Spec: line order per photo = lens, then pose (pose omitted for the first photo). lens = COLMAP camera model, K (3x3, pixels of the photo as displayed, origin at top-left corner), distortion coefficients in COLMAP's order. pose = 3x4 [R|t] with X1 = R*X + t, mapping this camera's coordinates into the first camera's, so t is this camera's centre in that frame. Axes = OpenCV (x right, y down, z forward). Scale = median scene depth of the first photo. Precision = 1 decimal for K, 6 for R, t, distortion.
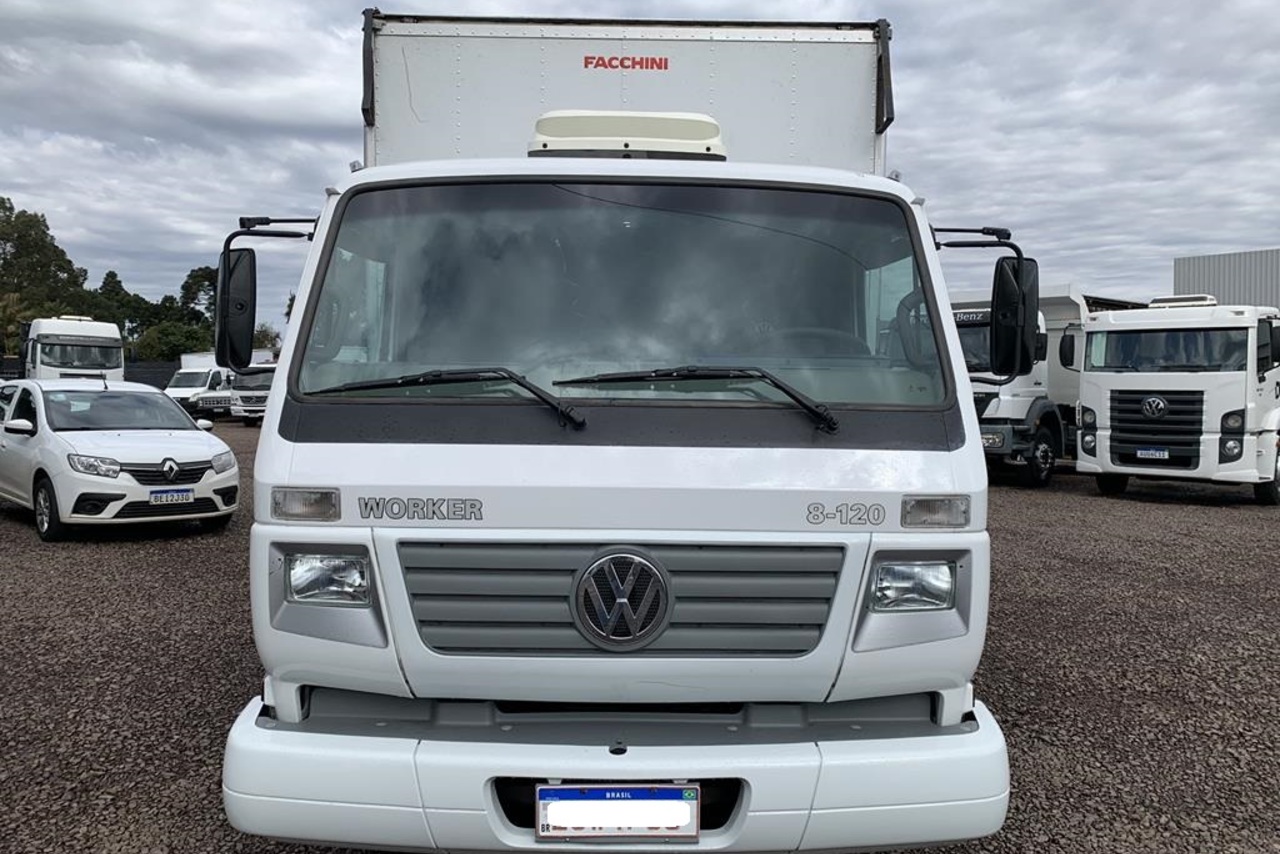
lens RADIAL K [[985.1, 0, 640.0], [0, 985.1, 397.3], [0, 0, 1]] dist [0.003794, -0.000166]
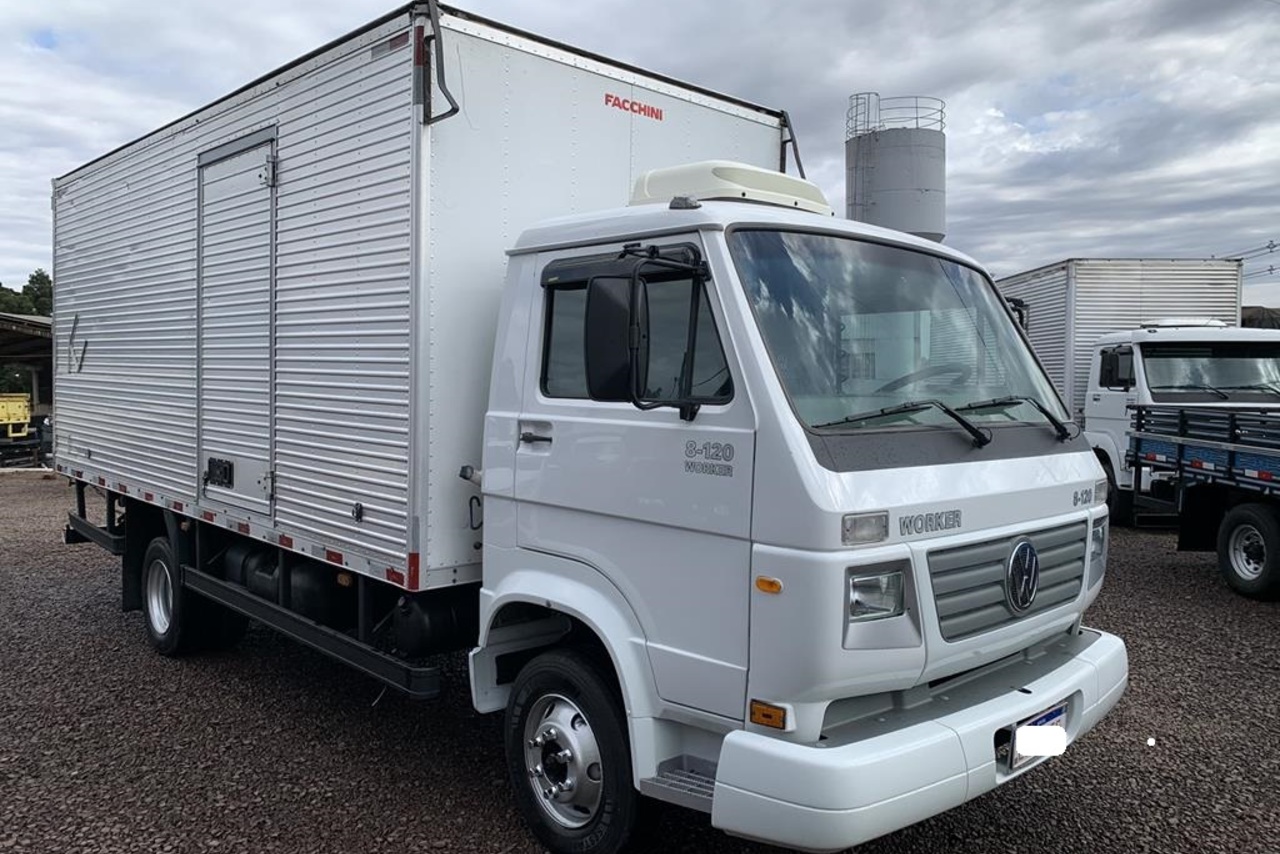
lens RADIAL K [[992.4, 0, 640.0], [0, 992.4, 427.0], [0, 0, 1]] dist [0.004492, -0.000379]
pose [[0.733306, -0.029942, 0.679239, -1.265479], [0.023369, 0.999550, 0.018832, -0.029457], [-0.679497, 0.002063, 0.733675, 0.370476]]
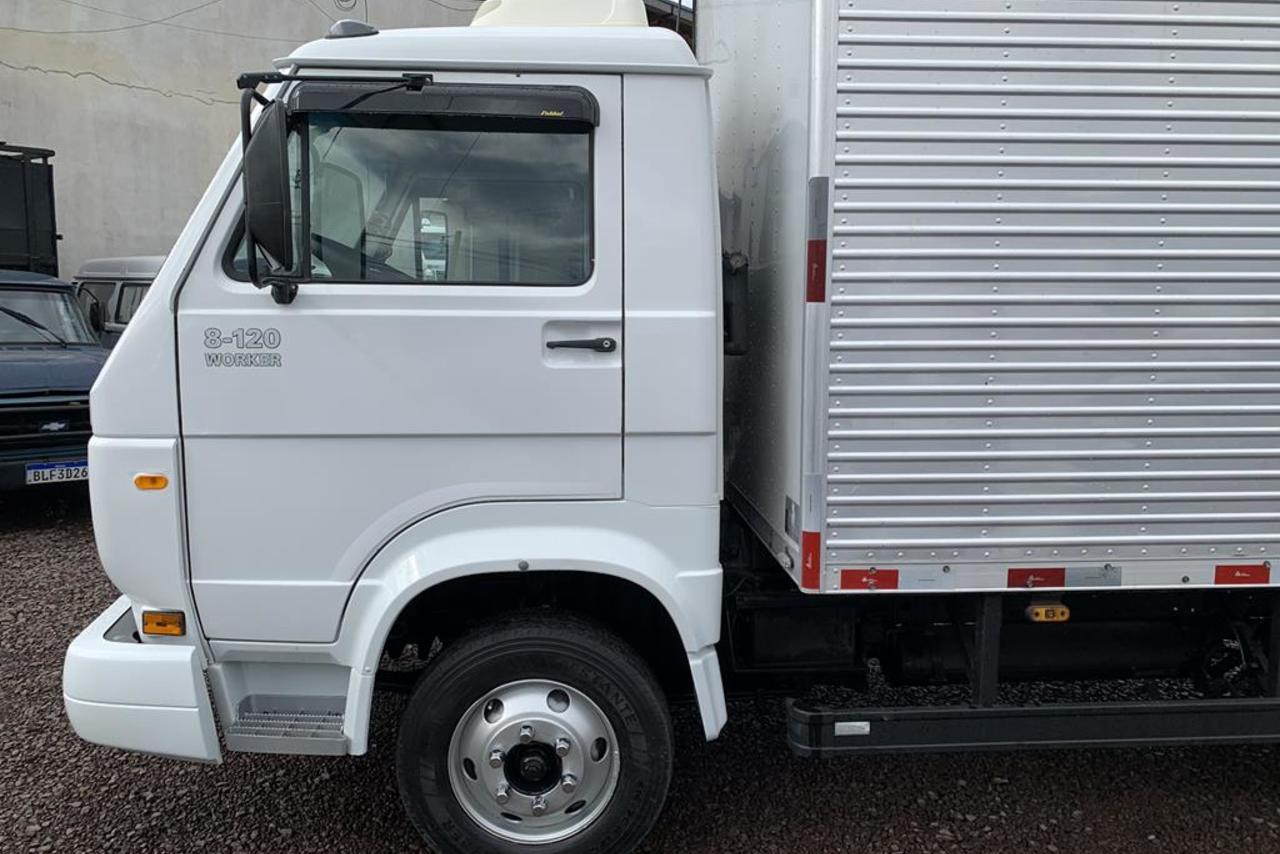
lens RADIAL K [[992.4, 0, 640.0], [0, 992.4, 427.0], [0, 0, 1]] dist [0.004492, -0.000379]
pose [[0.168317, -0.185699, 0.968083, -1.299860], [0.053833, 0.982361, 0.179078, -0.045350], [-0.984262, 0.021973, 0.175345, 0.628909]]
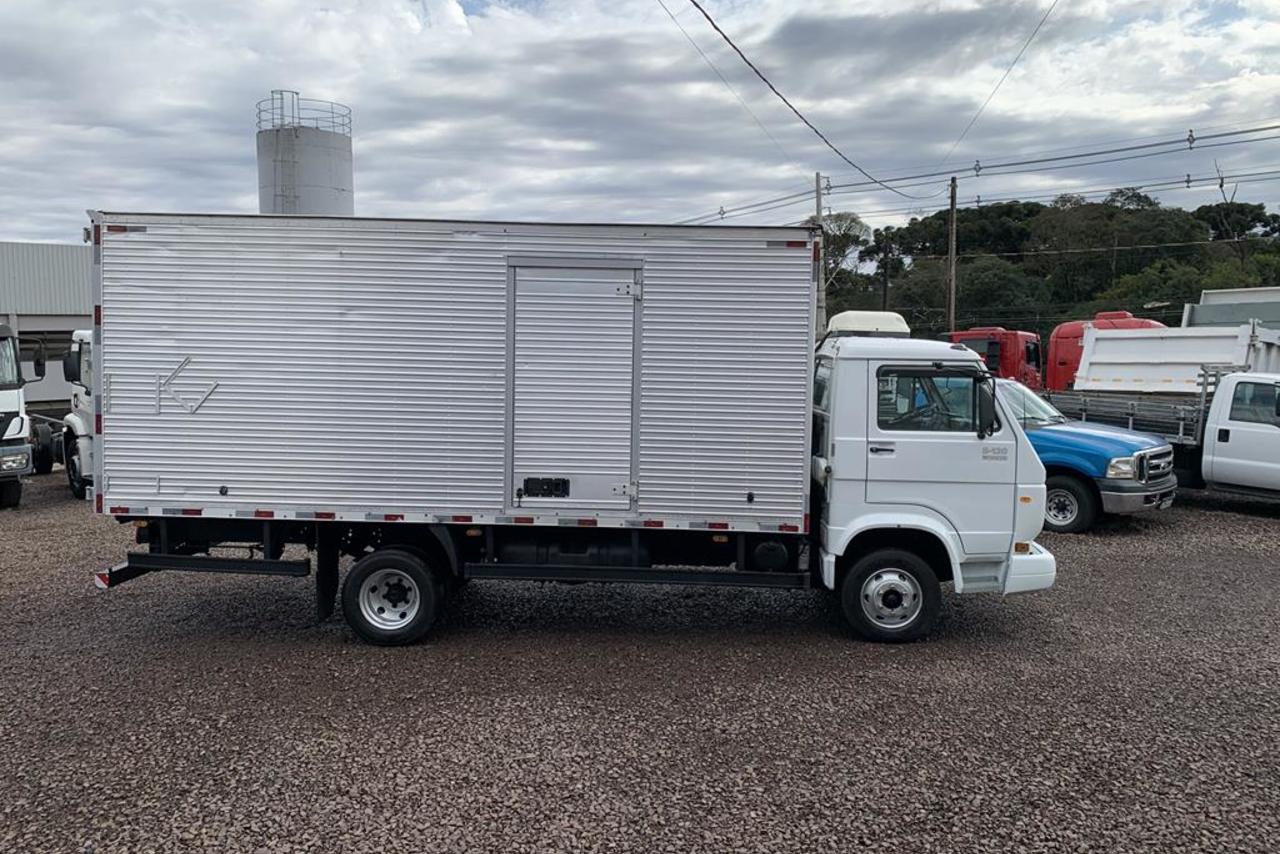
lens RADIAL K [[992.4, 0, 640.0], [0, 992.4, 427.0], [0, 0, 1]] dist [0.004492, -0.000379]
pose [[0.057455, -0.079110, 0.995209, -3.481496], [0.033378, 0.996450, 0.077282, -0.320998], [-0.997790, 0.028777, 0.059891, 2.089929]]
